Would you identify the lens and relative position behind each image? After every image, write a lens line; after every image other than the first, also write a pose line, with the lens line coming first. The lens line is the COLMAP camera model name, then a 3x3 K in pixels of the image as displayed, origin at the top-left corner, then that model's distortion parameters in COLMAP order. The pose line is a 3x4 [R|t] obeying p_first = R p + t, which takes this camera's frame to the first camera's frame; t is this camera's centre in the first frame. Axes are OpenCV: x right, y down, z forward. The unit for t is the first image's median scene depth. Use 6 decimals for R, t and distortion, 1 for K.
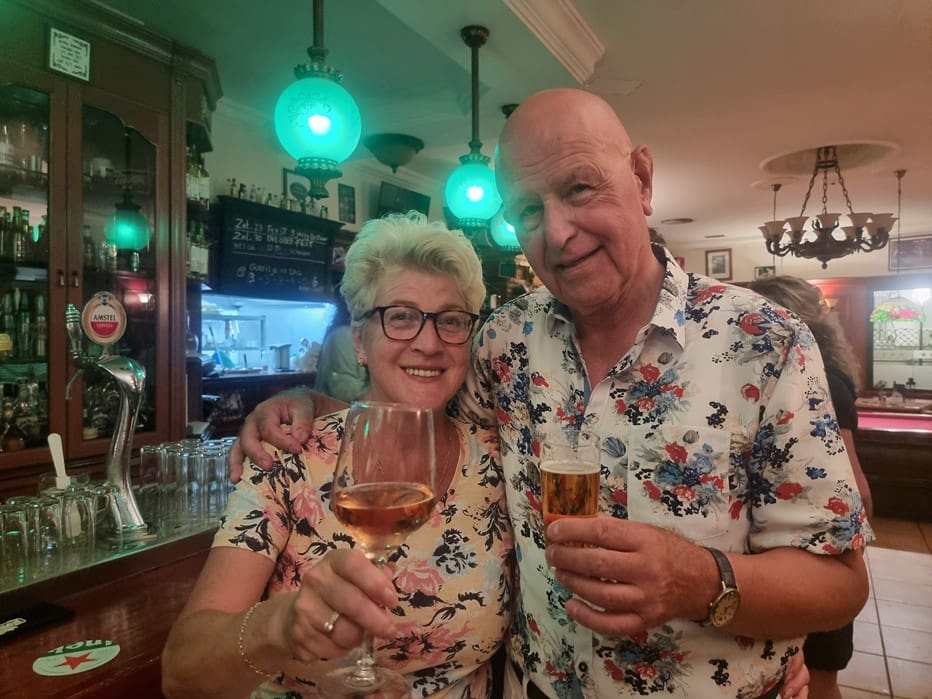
lens RADIAL K [[654.2, 0, 495.1], [0, 654.2, 340.0], [0, 0, 1]] dist [0.079501, -0.084454]
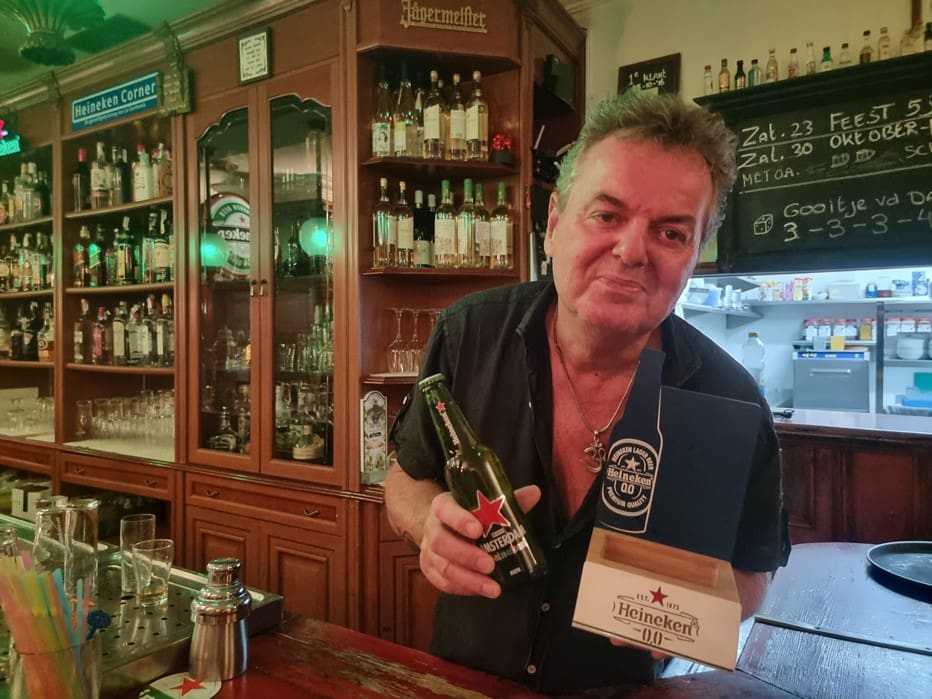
lens RADIAL K [[655.4, 0, 467.5], [0, 655.4, 333.1], [0, 0, 1]] dist [0.096399, -0.101915]
pose [[-0.085695, -0.008957, -0.996281, 0.156044], [0.002668, 0.999954, -0.009219, -0.010910], [0.996318, -0.003448, -0.085667, 0.744673]]
